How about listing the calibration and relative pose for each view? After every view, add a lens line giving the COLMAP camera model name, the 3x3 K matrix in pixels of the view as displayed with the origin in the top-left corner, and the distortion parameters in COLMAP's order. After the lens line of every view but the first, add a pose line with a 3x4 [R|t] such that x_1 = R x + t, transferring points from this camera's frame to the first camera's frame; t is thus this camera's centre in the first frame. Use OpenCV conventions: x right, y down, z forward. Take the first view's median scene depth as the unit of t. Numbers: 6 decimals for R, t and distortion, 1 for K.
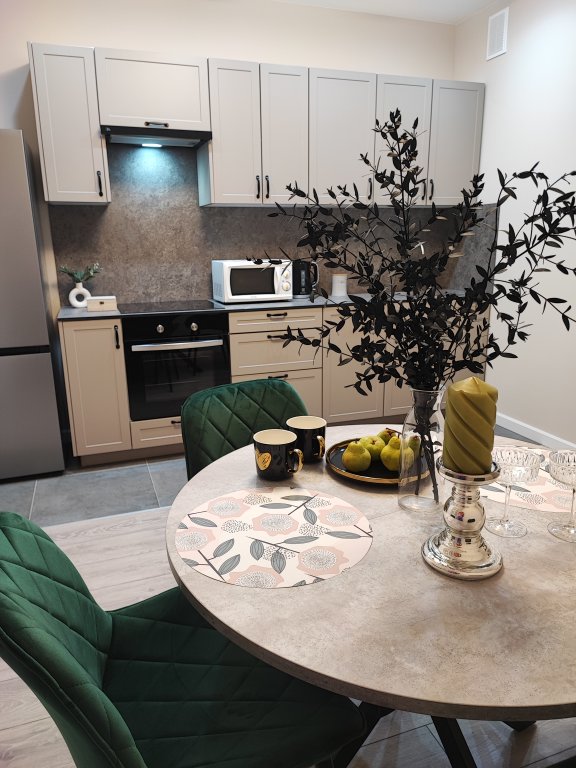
lens RADIAL K [[561.9, 0, 288.0], [0, 561.9, 384.0], [0, 0, 1]] dist [0.026492, 0.000604]
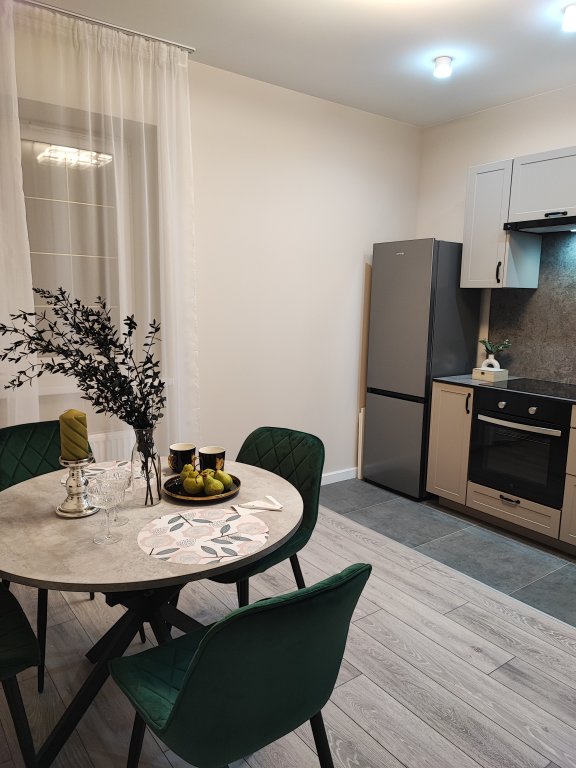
lens RADIAL K [[561.9, 0, 288.0], [0, 561.9, 384.0], [0, 0, 1]] dist [0.026492, 0.000604]
pose [[0.289703, 0.166825, -0.942466, 0.644575], [-0.259070, 0.961602, 0.090578, -0.127000], [0.921388, 0.217924, 0.321798, 0.282633]]
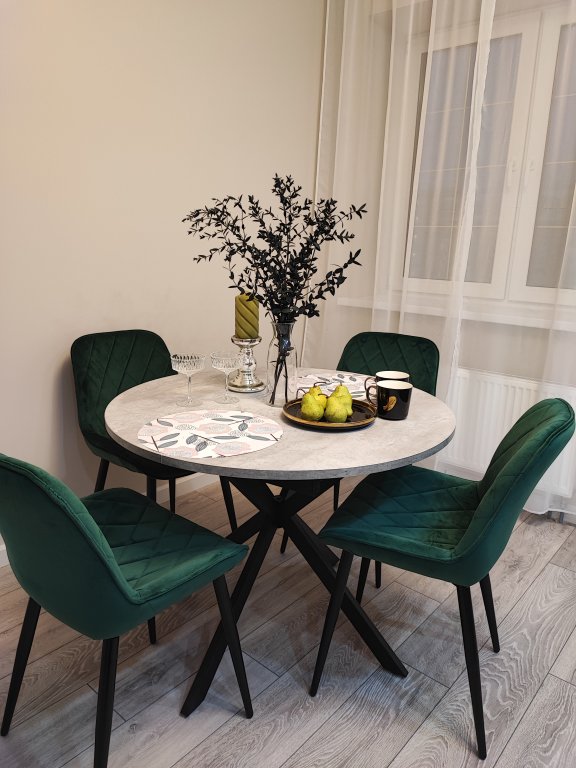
lens RADIAL K [[561.9, 0, 288.0], [0, 561.9, 384.0], [0, 0, 1]] dist [0.026492, 0.000604]
pose [[-0.873089, 0.096518, -0.477912, 0.327599], [-0.146714, 0.882769, 0.446312, -0.172378], [0.464963, 0.459786, -0.756575, 0.748453]]
